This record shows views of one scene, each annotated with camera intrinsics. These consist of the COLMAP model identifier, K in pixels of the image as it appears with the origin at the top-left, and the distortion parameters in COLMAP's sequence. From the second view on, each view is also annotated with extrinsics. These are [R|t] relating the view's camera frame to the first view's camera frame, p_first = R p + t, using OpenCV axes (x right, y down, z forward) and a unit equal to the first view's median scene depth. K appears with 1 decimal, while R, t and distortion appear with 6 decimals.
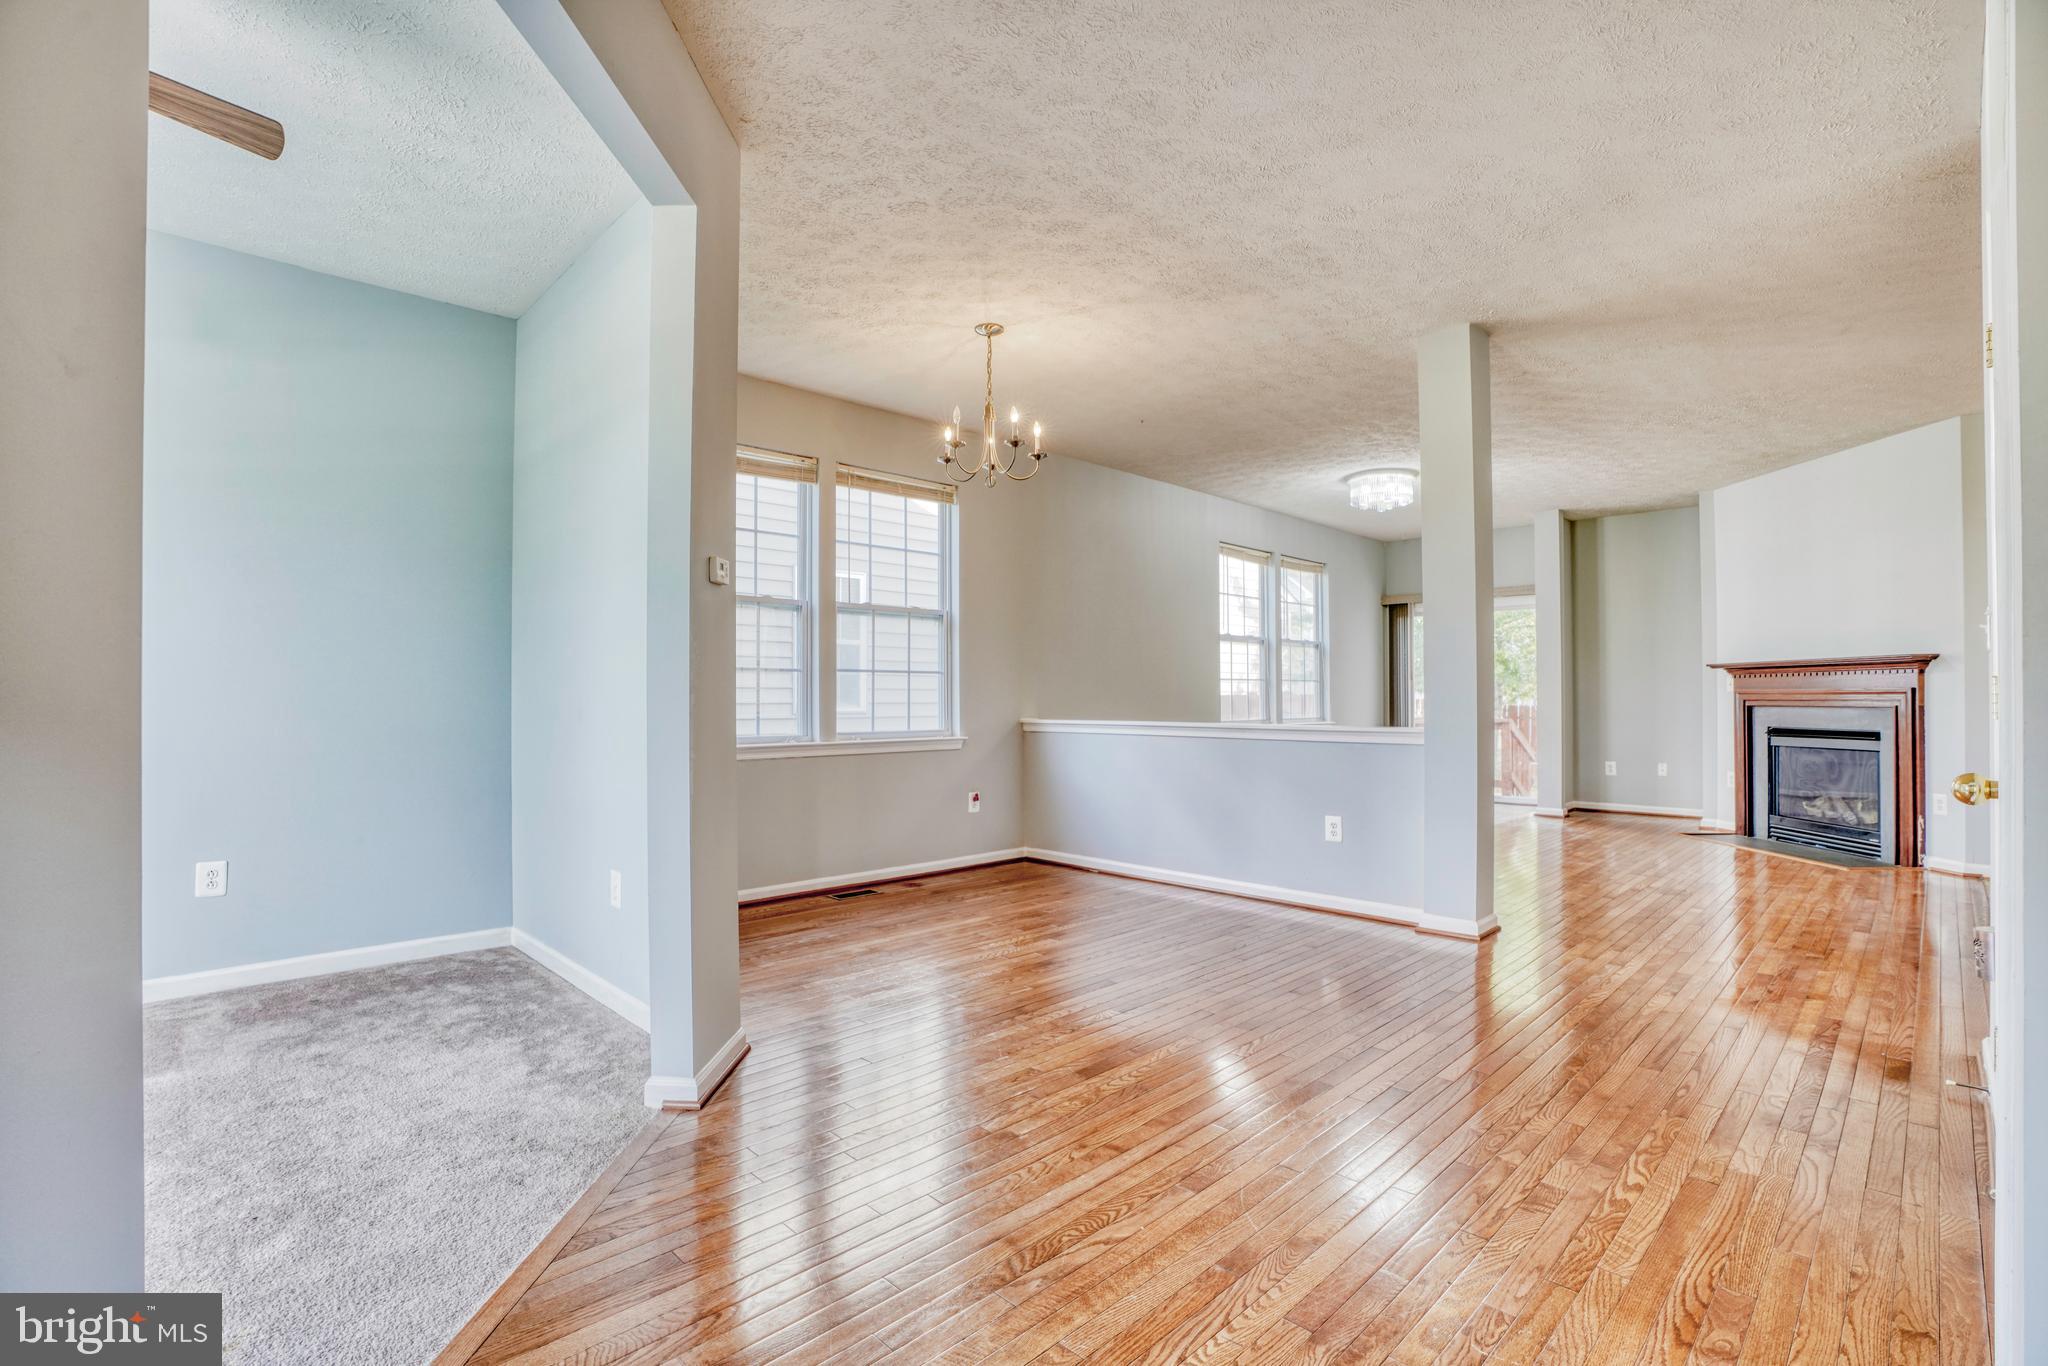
lens RADIAL K [[946.2, 0, 1004.3], [0, 946.2, 682.1], [0, 0, 1]] dist [-0.067983, 0.024802]
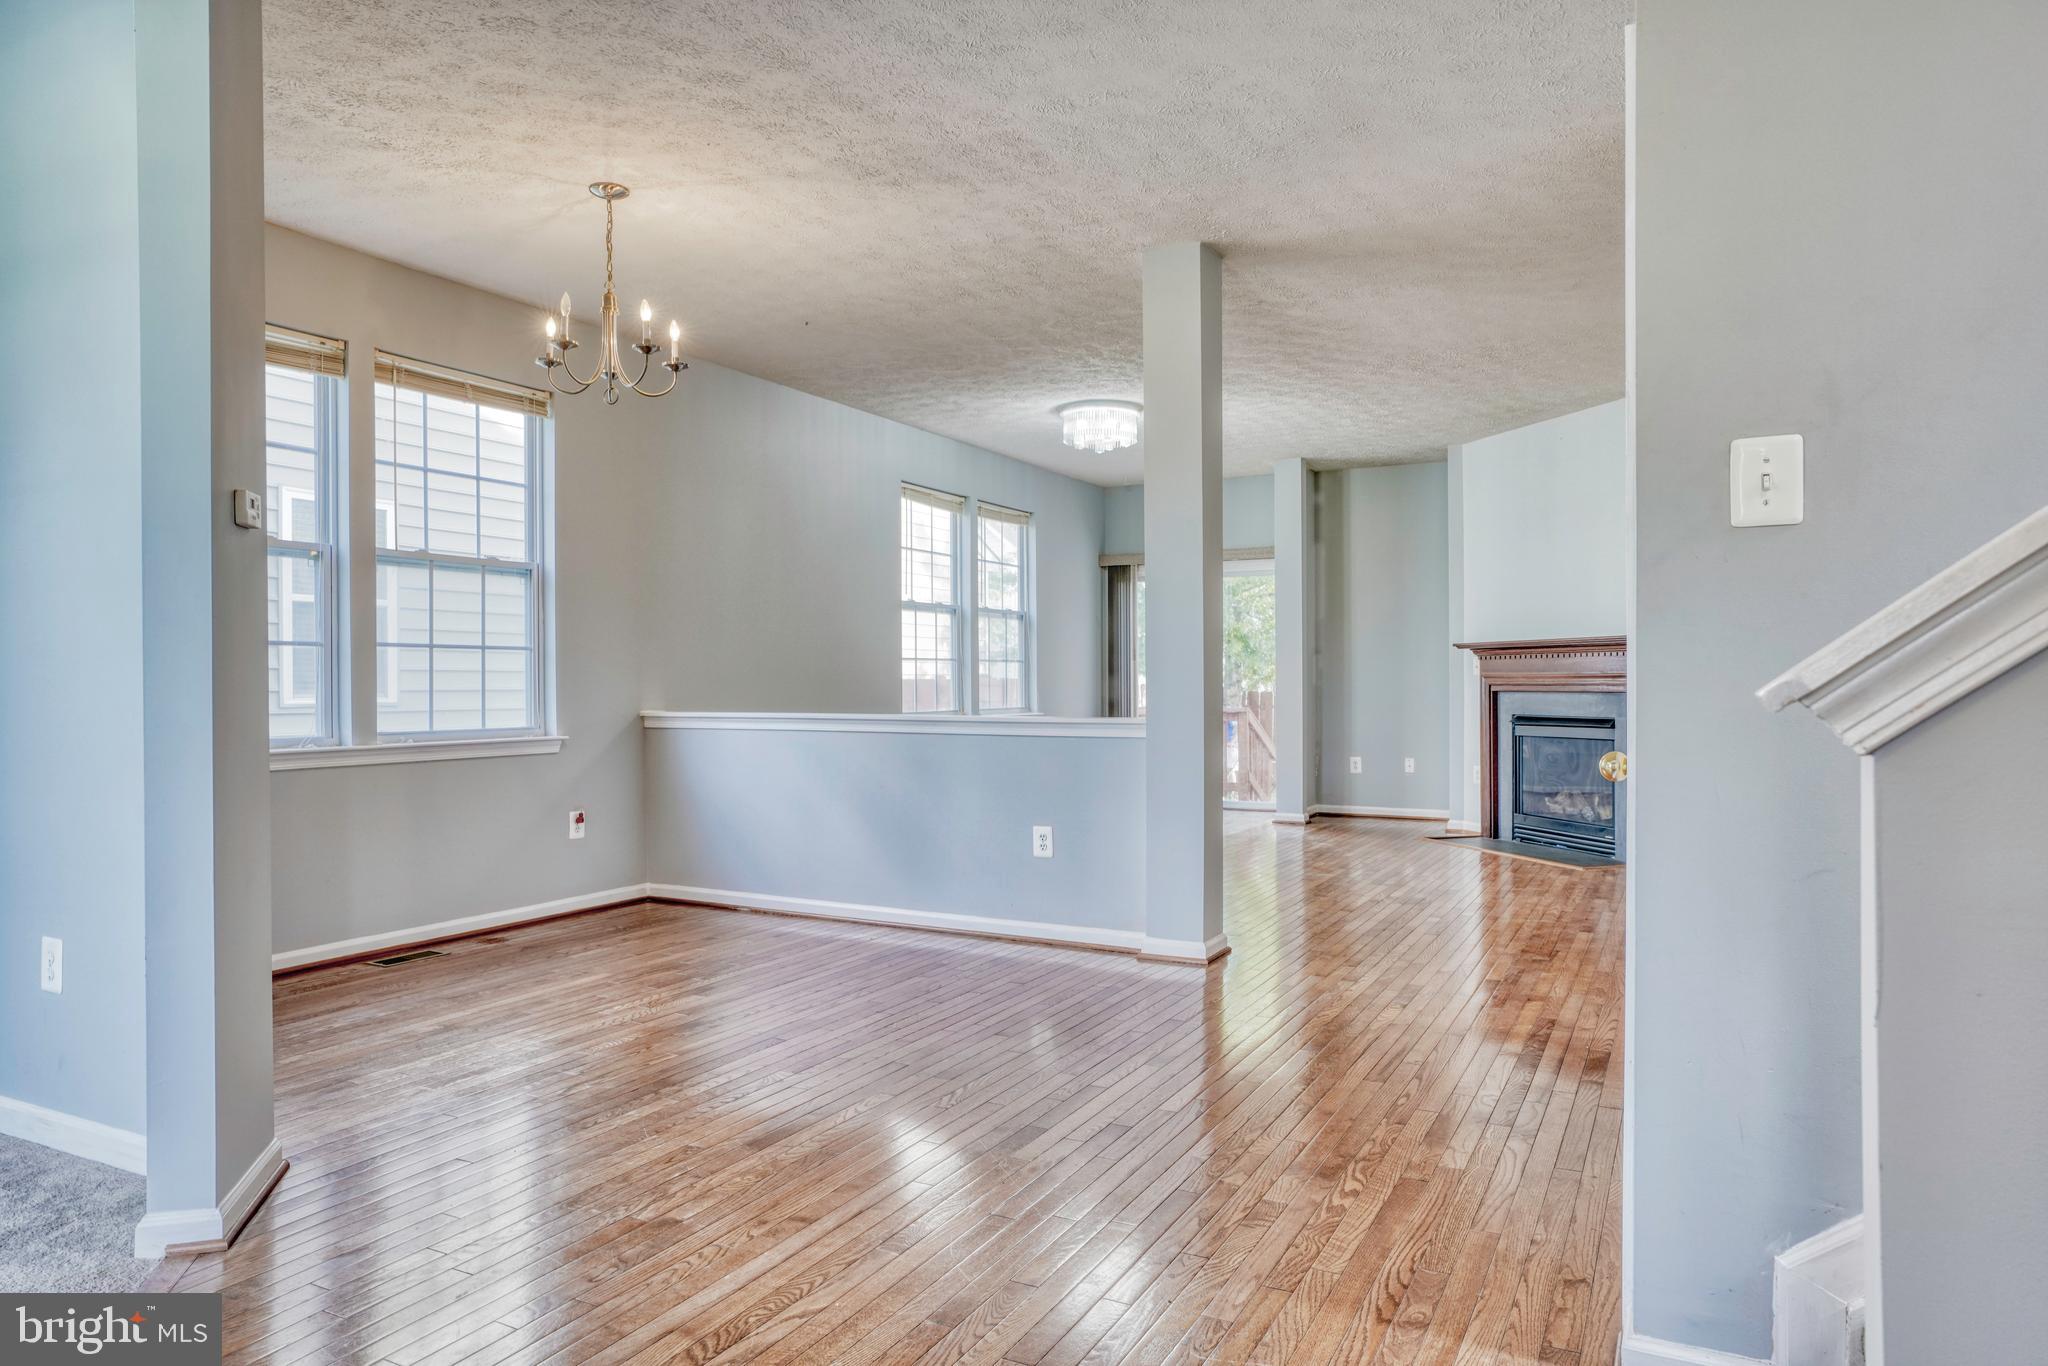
lens RADIAL K [[1308.8, 0, 967.0], [0, 1308.8, 635.5], [0, 0, 1]] dist [-0.000710, 0.000583]
pose [[0.960536, 0.008635, 0.278022, -0.038501], [-0.003327, 0.999803, -0.019559, -0.001915], [-0.278136, 0.017862, 0.960376, -0.100862]]
